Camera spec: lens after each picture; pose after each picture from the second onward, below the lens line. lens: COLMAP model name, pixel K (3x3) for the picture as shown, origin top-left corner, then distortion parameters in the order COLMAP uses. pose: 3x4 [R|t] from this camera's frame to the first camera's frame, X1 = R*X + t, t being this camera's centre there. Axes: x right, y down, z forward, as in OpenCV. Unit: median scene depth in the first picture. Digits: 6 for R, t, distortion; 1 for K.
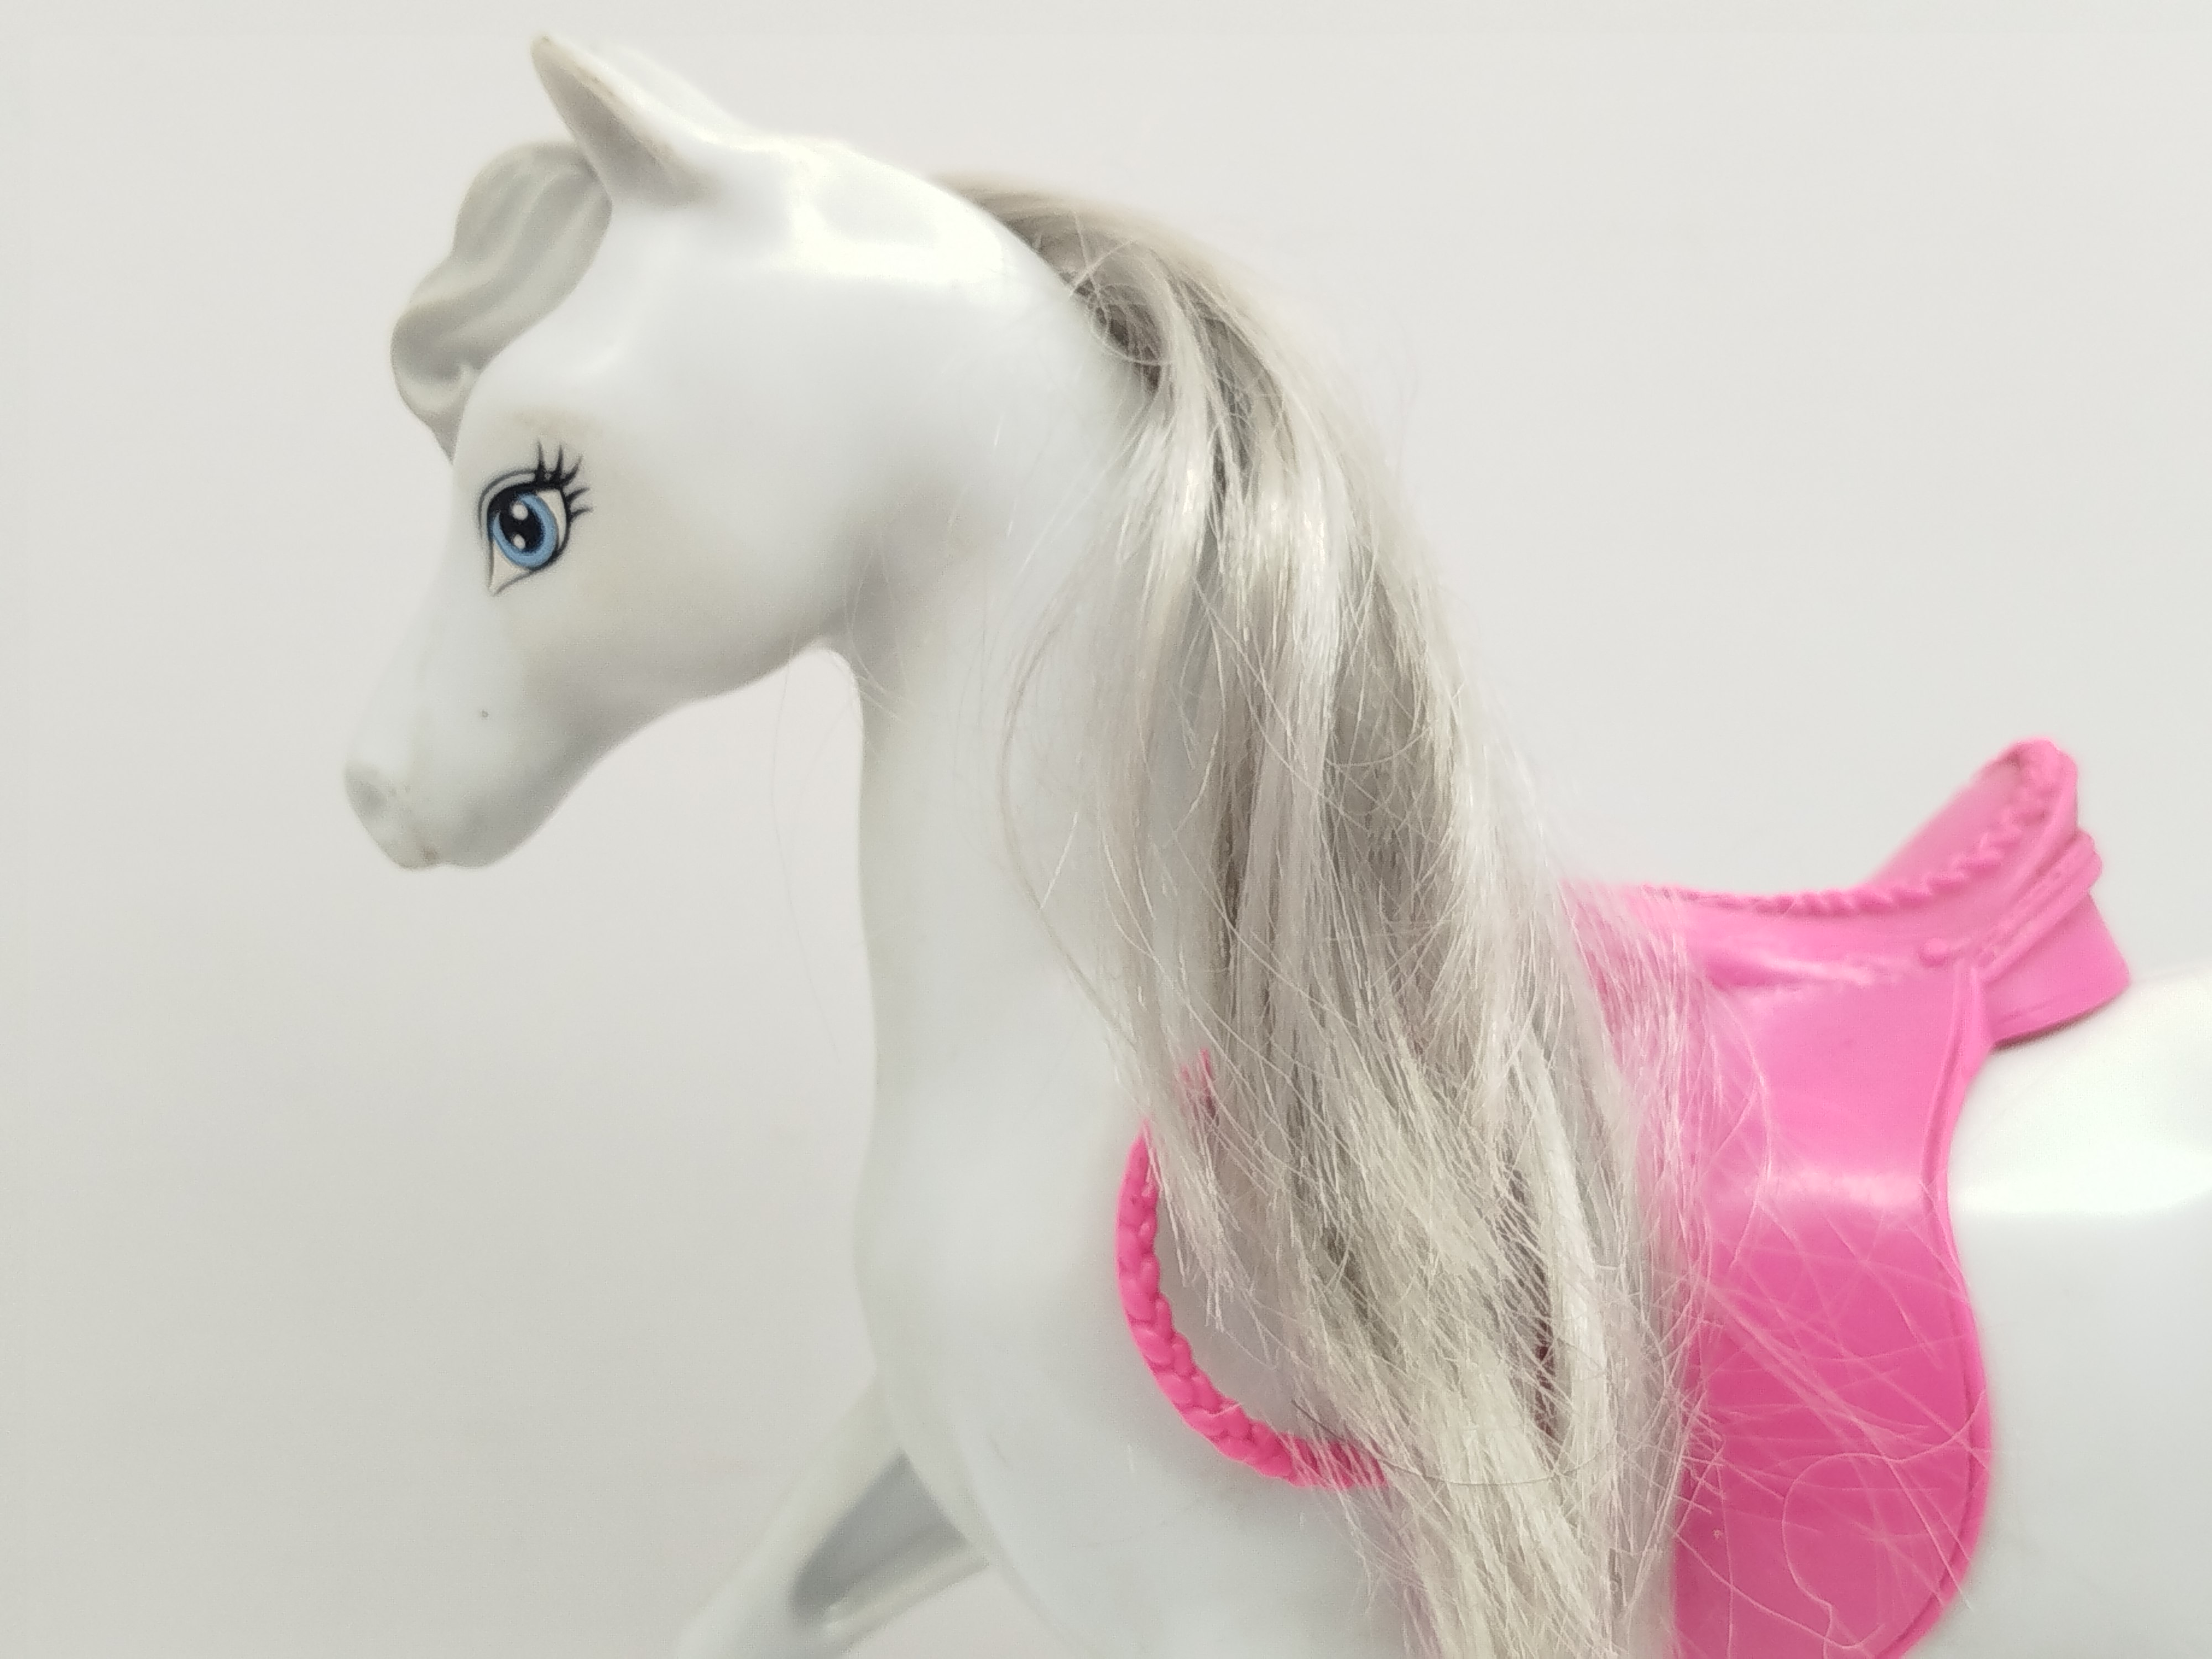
lens RADIAL K [[3235.1, 0, 1098.9], [0, 3235.1, 837.2], [0, 0, 1]] dist [0.293713, 0.000000]
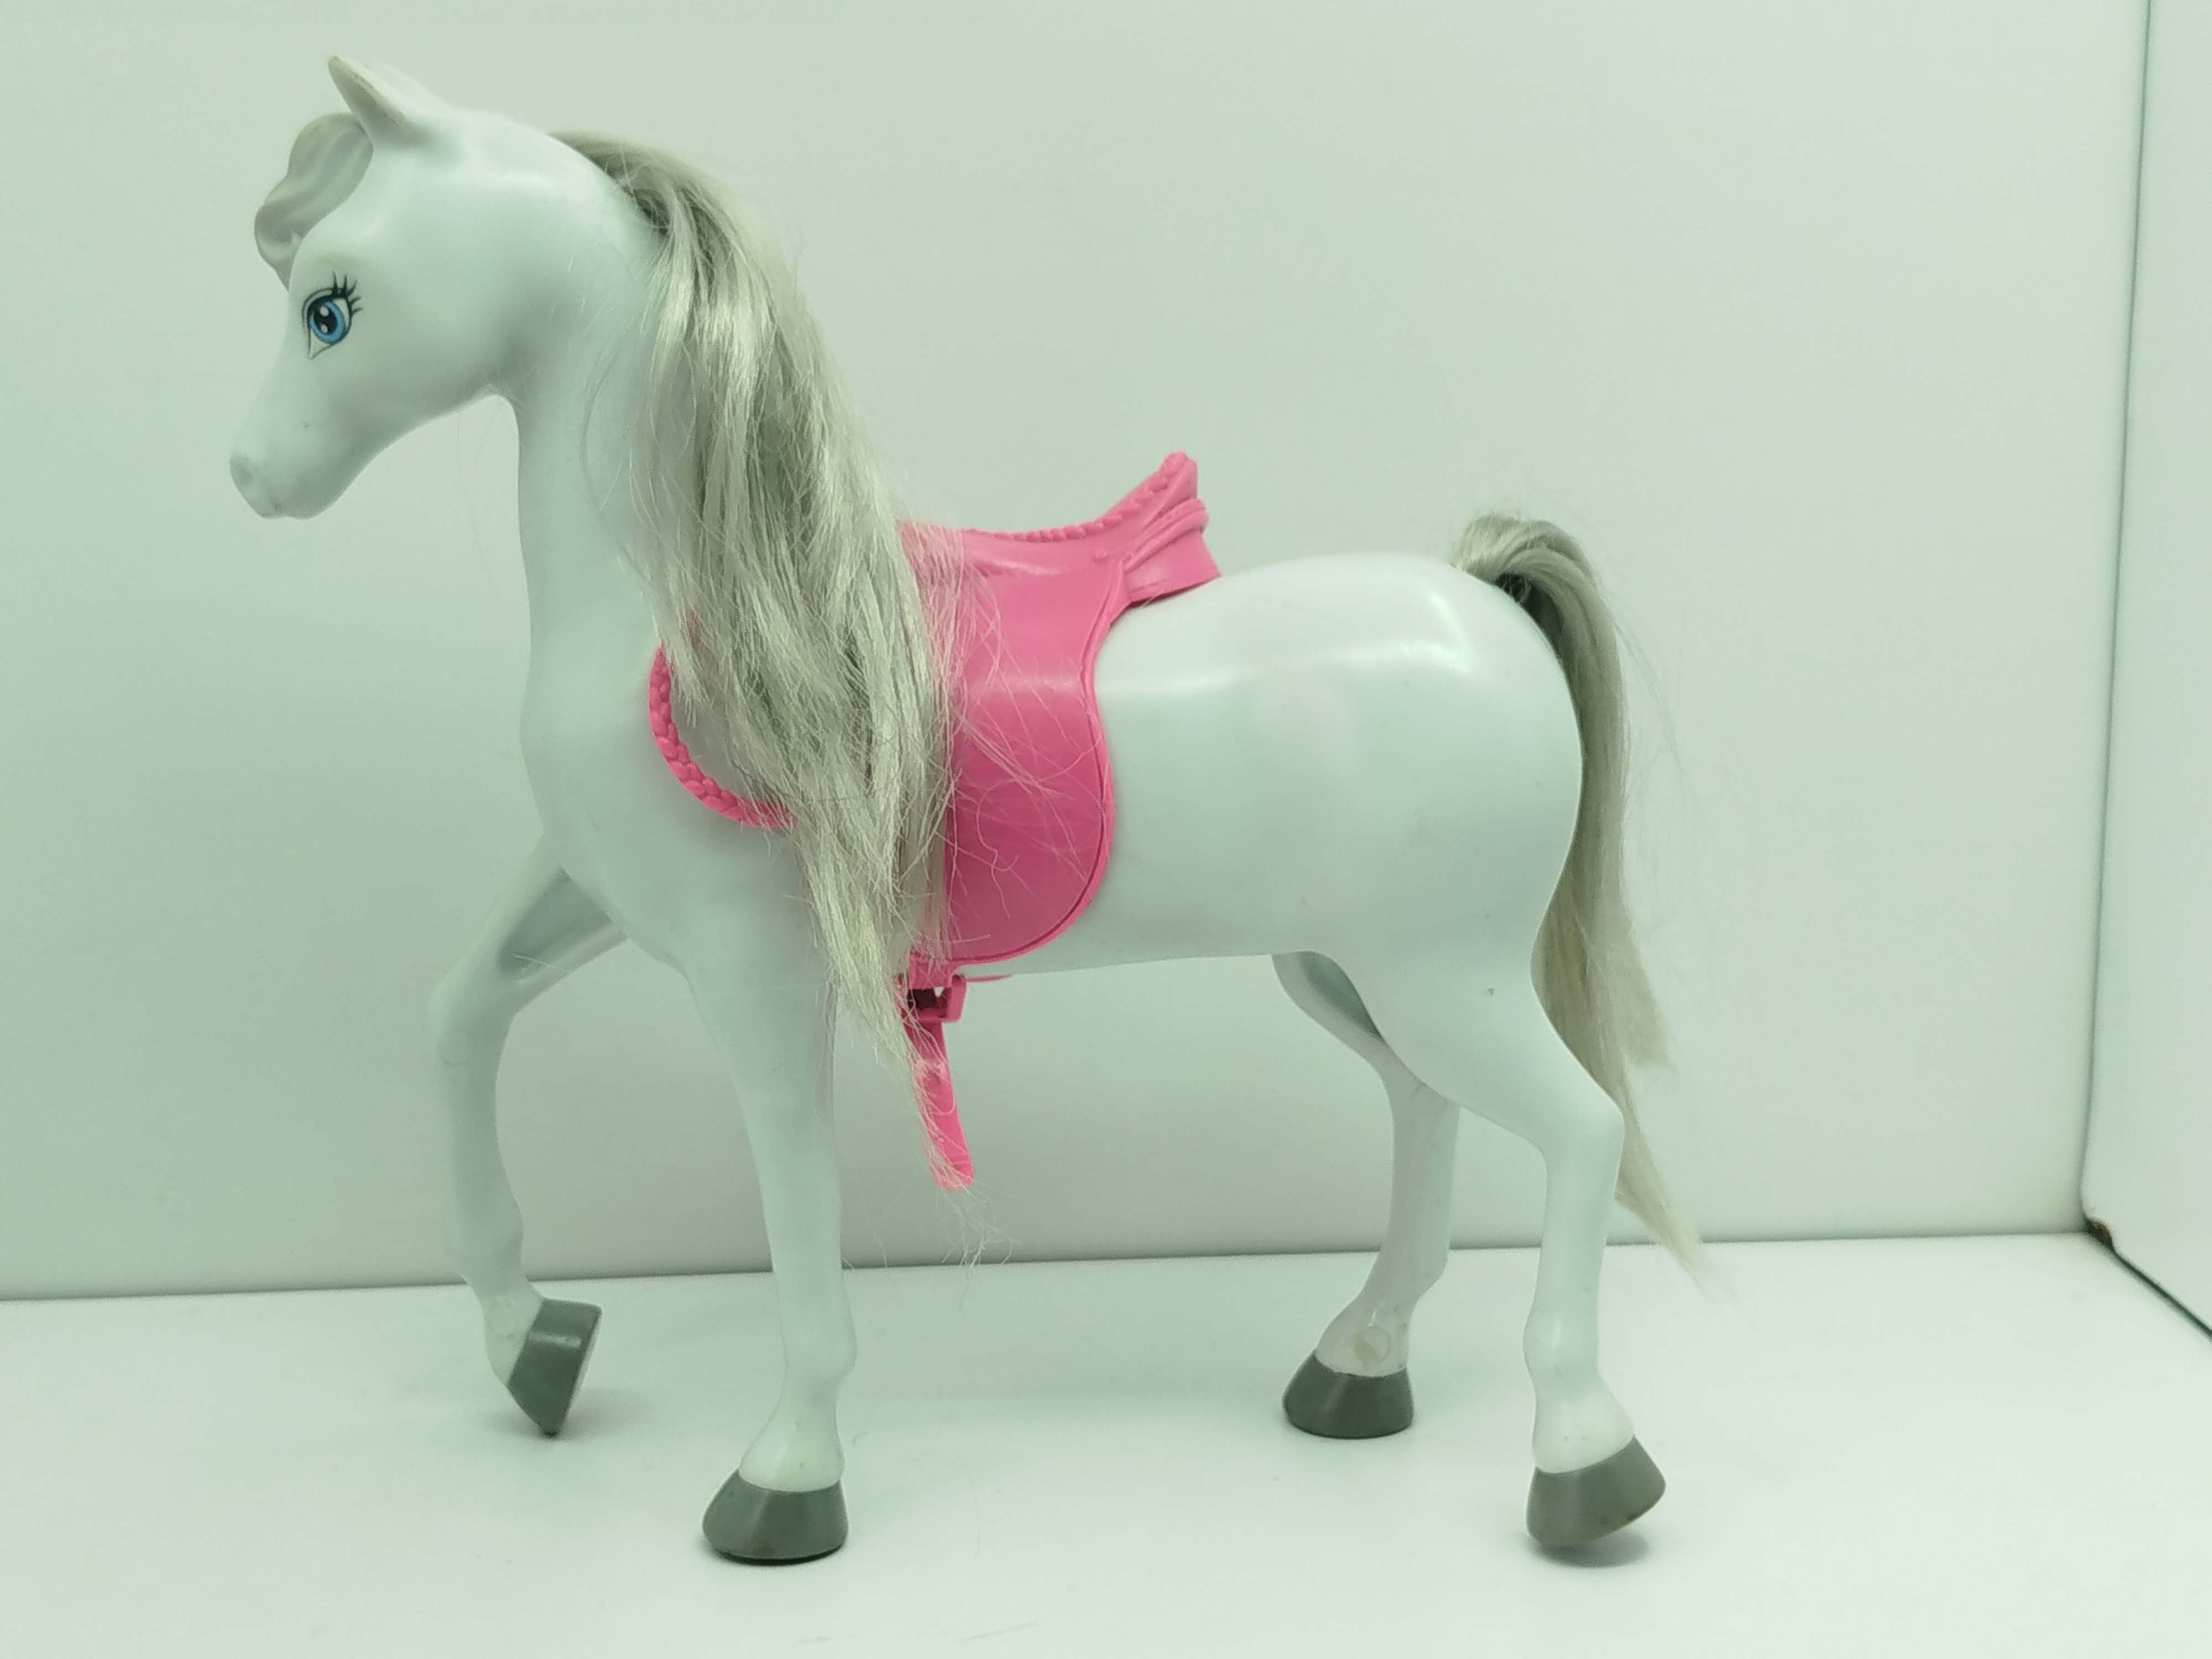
lens RADIAL K [[3235.1, 0, 1023.7], [0, 3235.1, 777.3], [0, 0, 1]] dist [0.293713, 0.000000]
pose [[0.999874, -0.008554, 0.013381, 0.192785], [0.009040, 0.999286, -0.036675, 0.237320], [-0.013058, 0.036791, 0.999238, -0.864724]]
